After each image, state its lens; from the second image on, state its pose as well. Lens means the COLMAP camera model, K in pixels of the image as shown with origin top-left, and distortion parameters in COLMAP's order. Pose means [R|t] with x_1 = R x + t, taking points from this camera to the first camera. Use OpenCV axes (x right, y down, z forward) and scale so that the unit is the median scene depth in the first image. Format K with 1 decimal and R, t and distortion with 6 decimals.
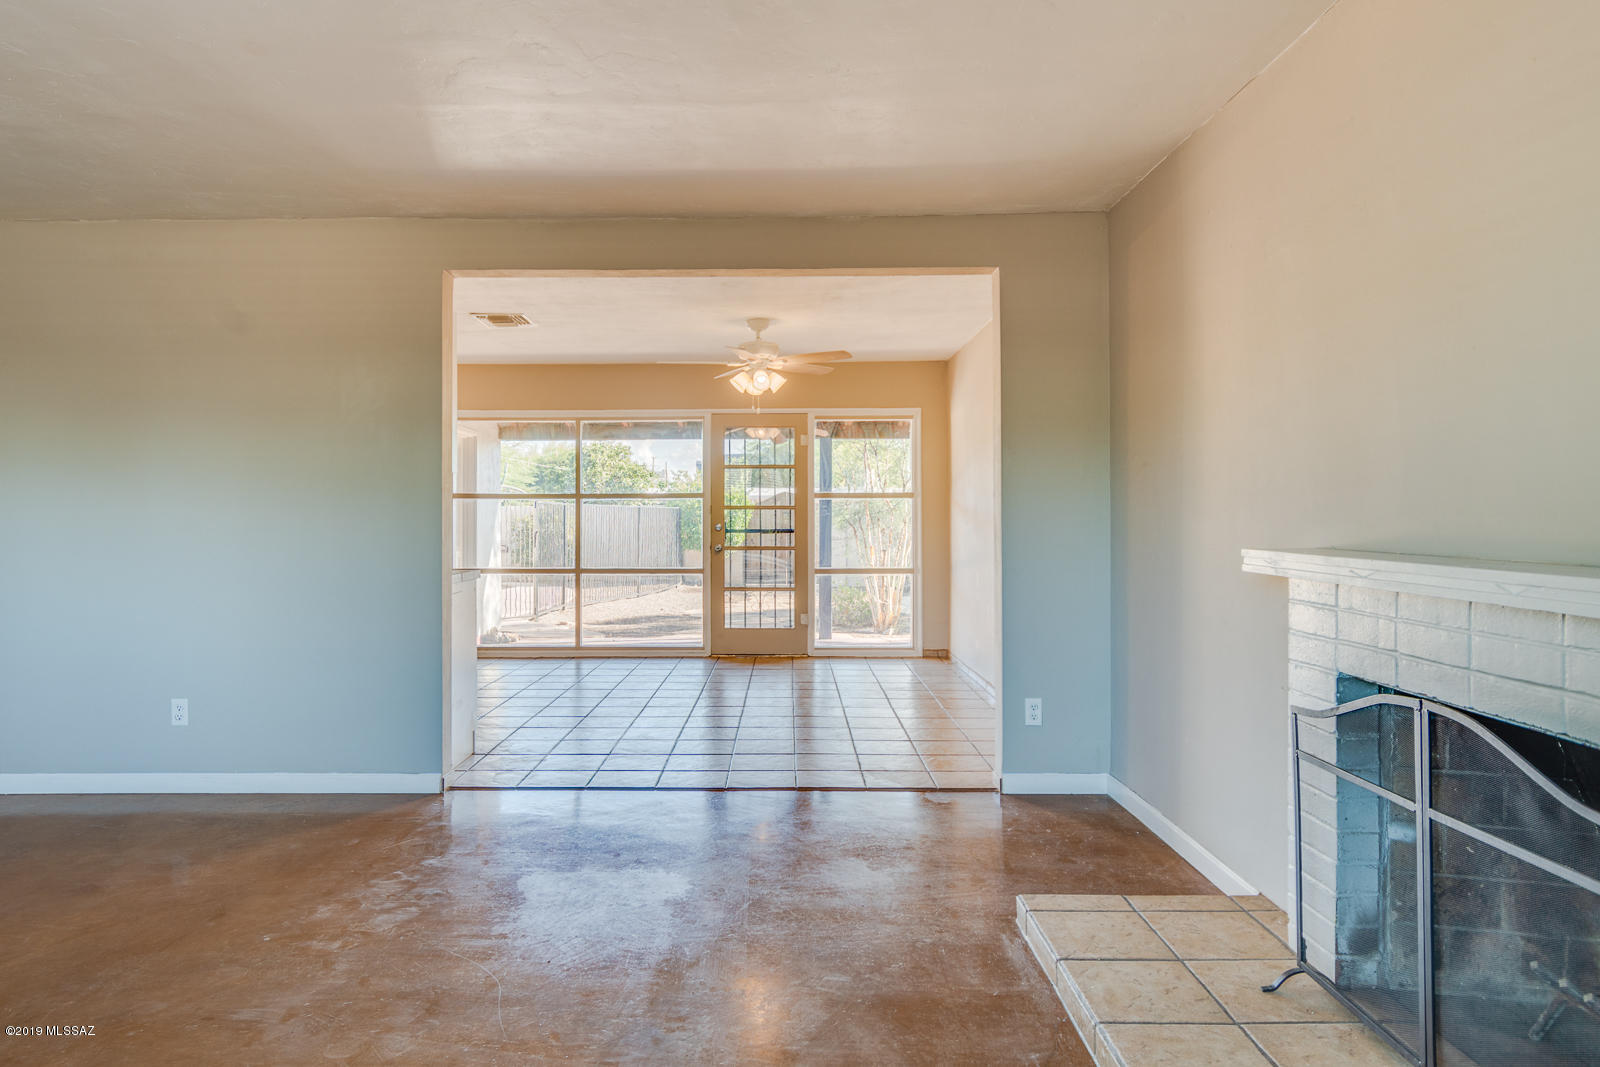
lens RADIAL K [[971.5, 0, 745.9], [0, 971.5, 512.2], [0, 0, 1]] dist [0.003905, -0.016256]
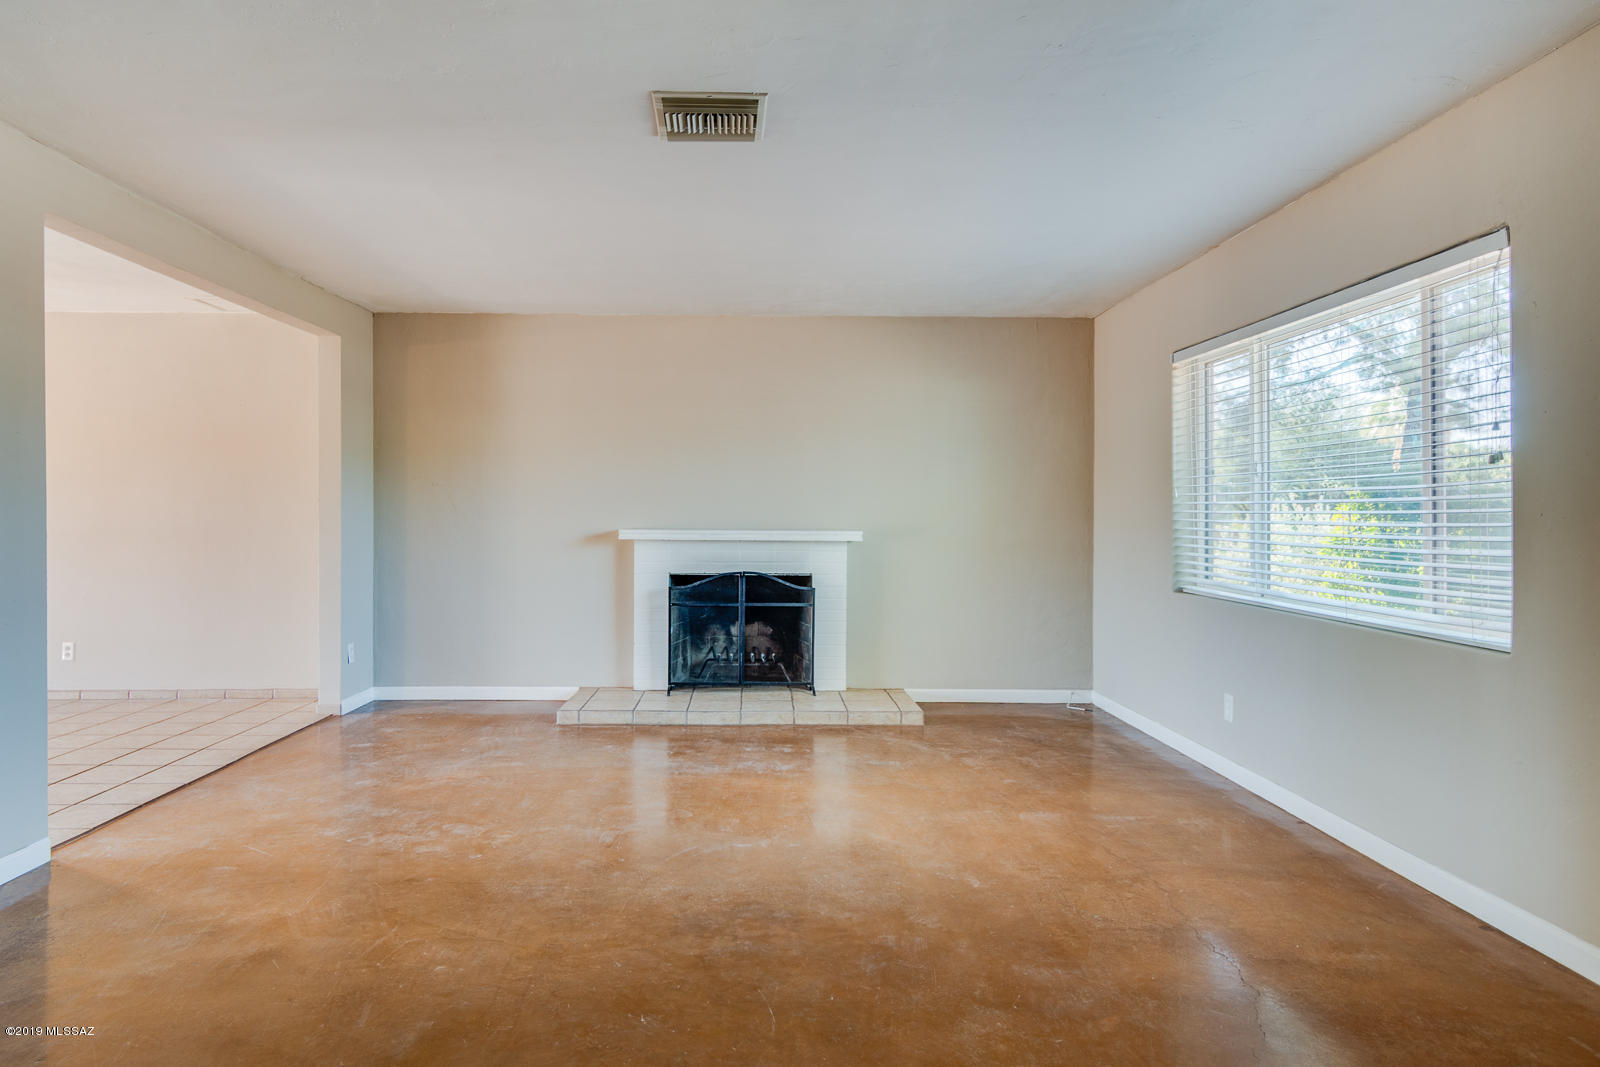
lens RADIAL K [[971.5, 0, 745.9], [0, 971.5, 512.2], [0, 0, 1]] dist [0.003905, -0.016256]
pose [[-0.005005, 0.001371, 0.999987, -1.146459], [-0.006159, 0.999980, -0.001402, -0.002672], [-0.999969, -0.006166, -0.004996, 0.436104]]
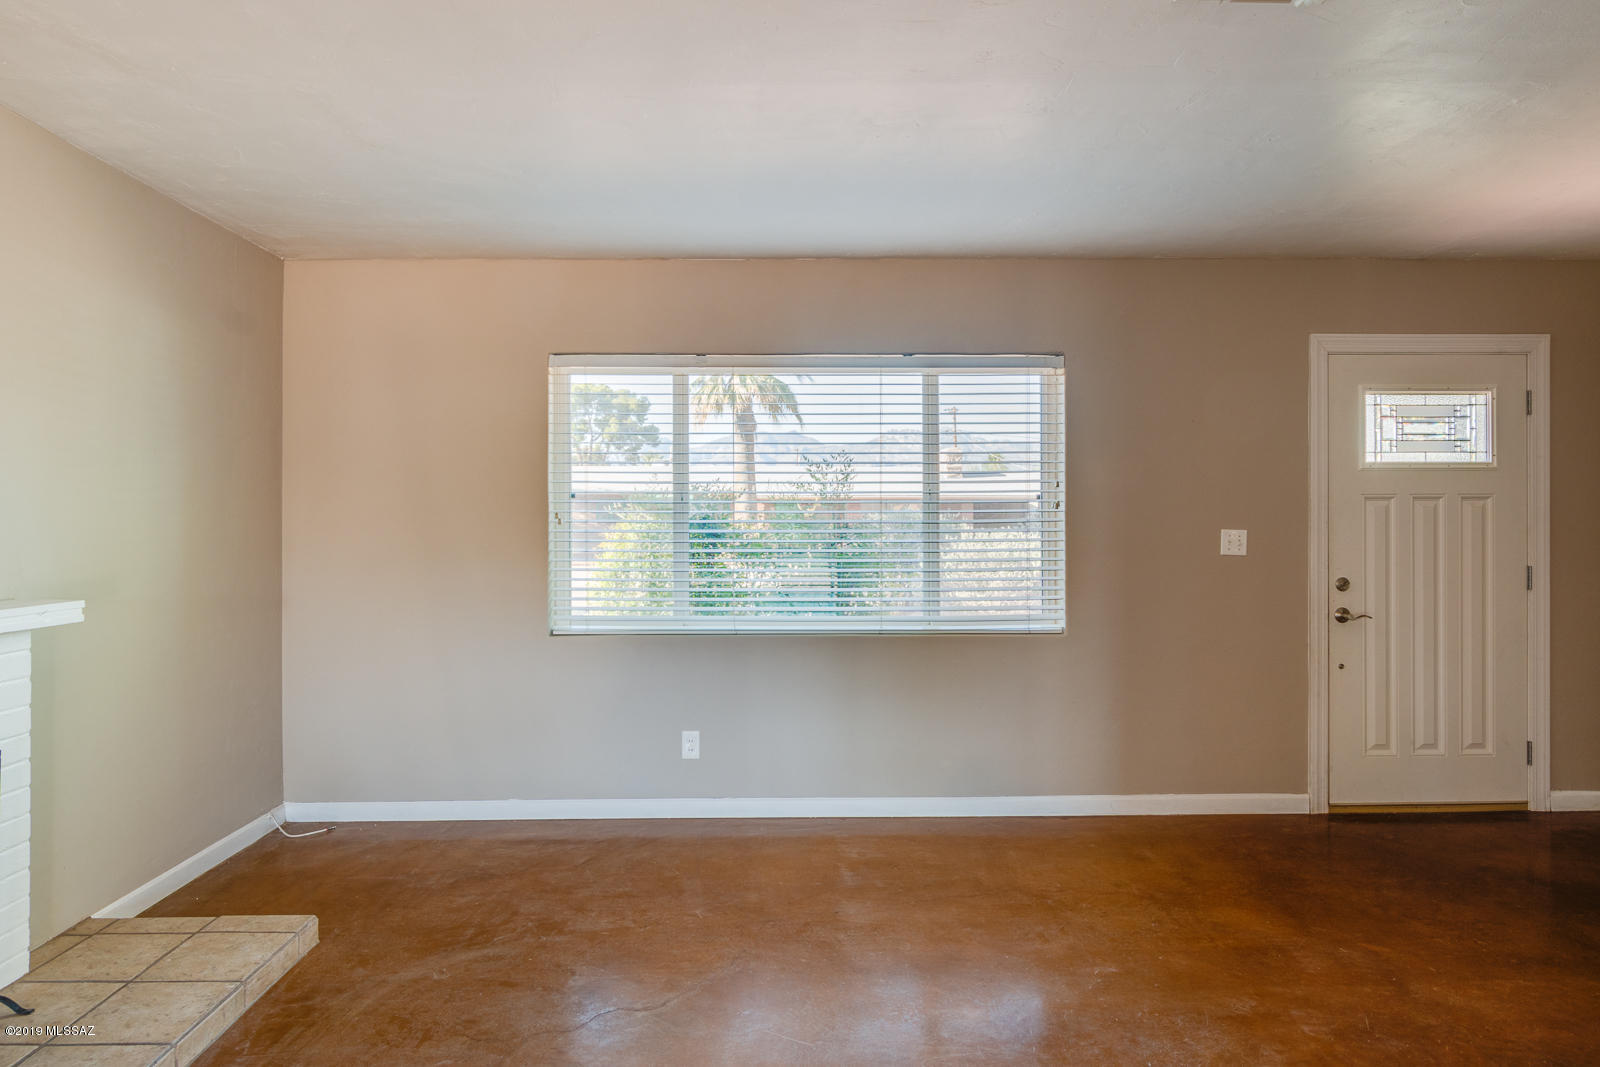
lens RADIAL K [[971.5, 0, 745.9], [0, 971.5, 512.2], [0, 0, 1]] dist [0.003905, -0.016256]
pose [[-0.999773, 0.003489, -0.021007, -0.136918], [0.003648, 0.999965, -0.007520, -0.030297], [0.020980, -0.007595, -0.999751, 0.920697]]
